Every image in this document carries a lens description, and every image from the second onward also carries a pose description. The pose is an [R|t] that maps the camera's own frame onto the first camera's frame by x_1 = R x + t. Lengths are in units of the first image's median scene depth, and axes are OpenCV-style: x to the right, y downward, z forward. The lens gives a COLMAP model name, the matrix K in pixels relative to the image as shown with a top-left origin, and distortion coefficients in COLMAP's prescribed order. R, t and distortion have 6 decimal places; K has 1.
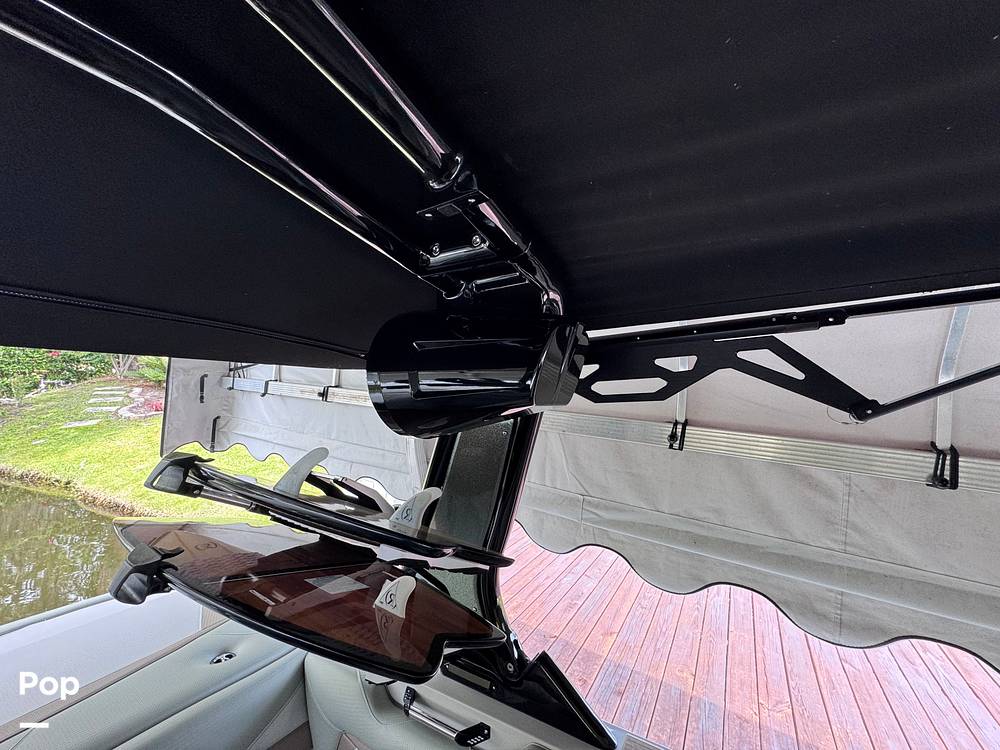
lens RADIAL K [[399.4, 0, 497.4], [0, 399.4, 374.8], [0, 0, 1]] dist [-0.004003, 0.001010]
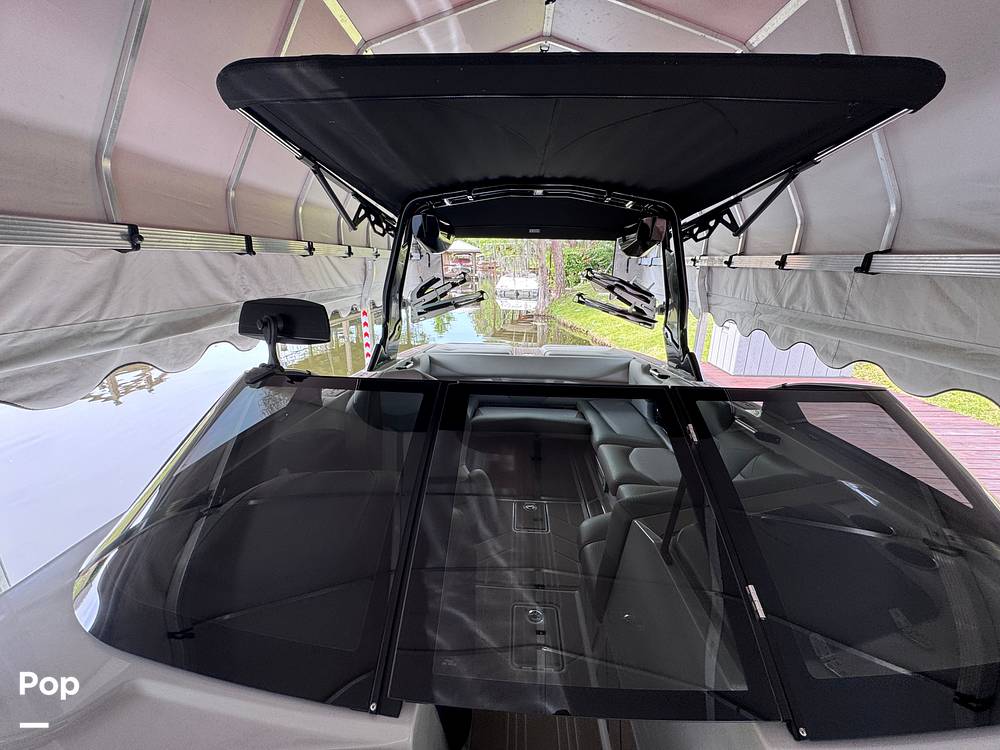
lens RADIAL K [[399.4, 0, 499.4], [0, 399.4, 373.6], [0, 0, 1]] dist [-0.004003, 0.001010]
pose [[0.488765, 0.187174, -0.852100, 1.299579], [0.016055, 0.974619, 0.223296, 0.197124], [0.872268, -0.122820, 0.473355, -0.962363]]
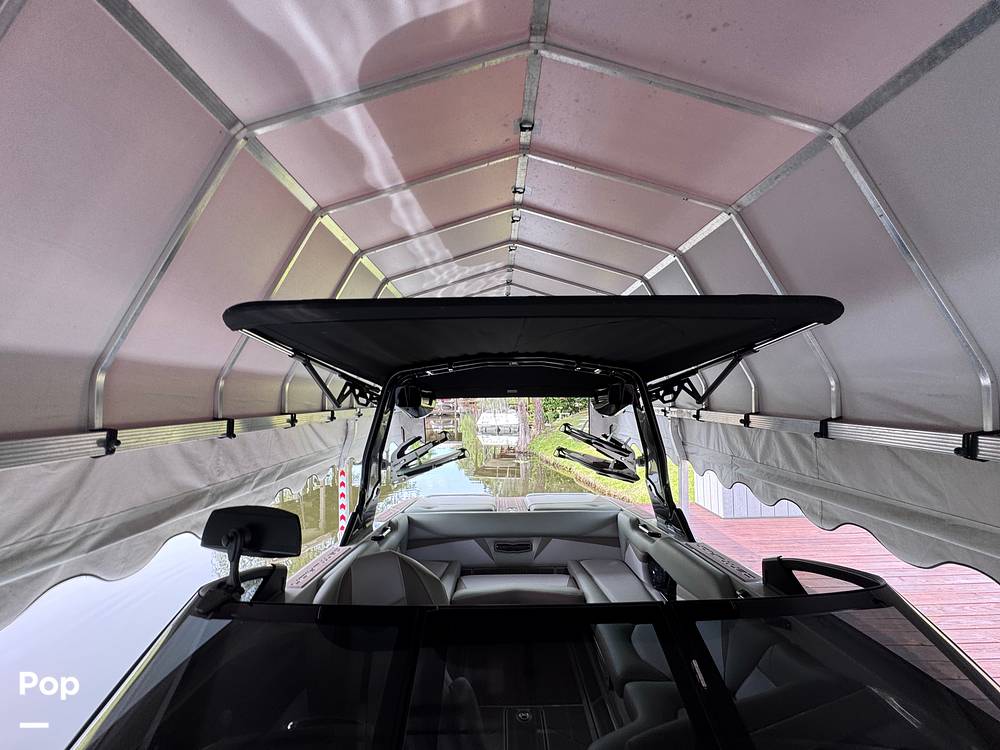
lens RADIAL K [[399.4, 0, 499.1], [0, 399.4, 375.4], [0, 0, 1]] dist [-0.004003, 0.001010]
pose [[0.528308, -0.107918, -0.842166, 1.301406], [0.047669, 0.994095, -0.097483, 0.058552], [0.847714, 0.011356, 0.530333, -0.955220]]
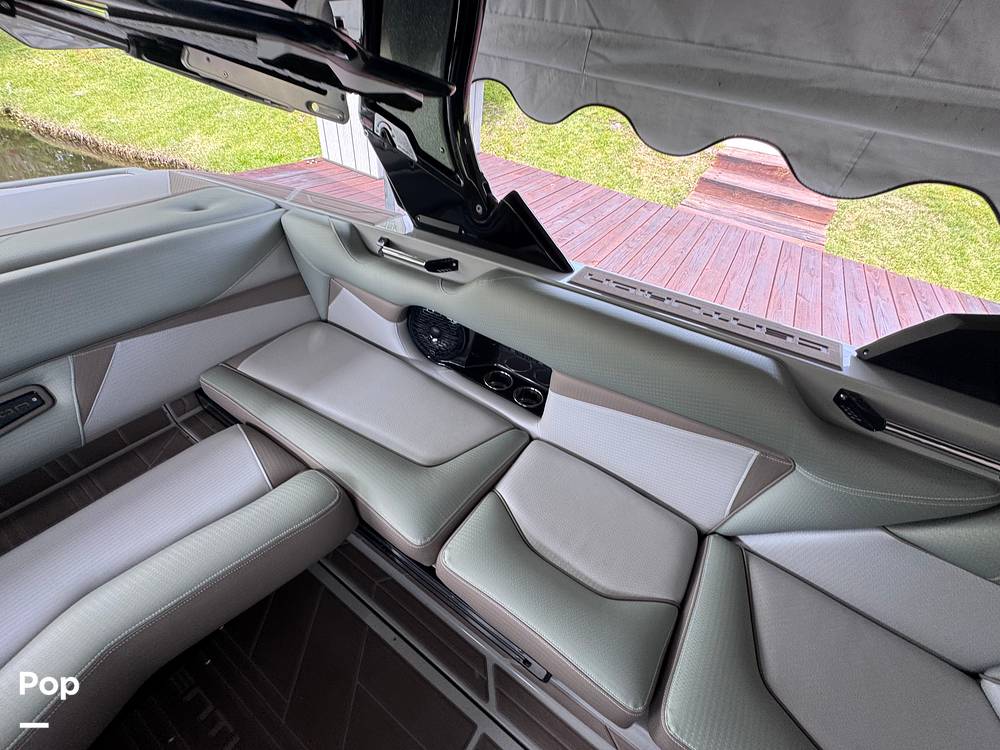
lens RADIAL K [[399.4, 0, 498.7], [0, 399.4, 375.8], [0, 0, 1]] dist [-0.004003, 0.001010]
pose [[0.998214, 0.058995, 0.009392, 0.075077], [-0.050377, 0.746837, 0.663096, 0.311620], [0.032105, -0.662385, 0.748476, 0.008411]]
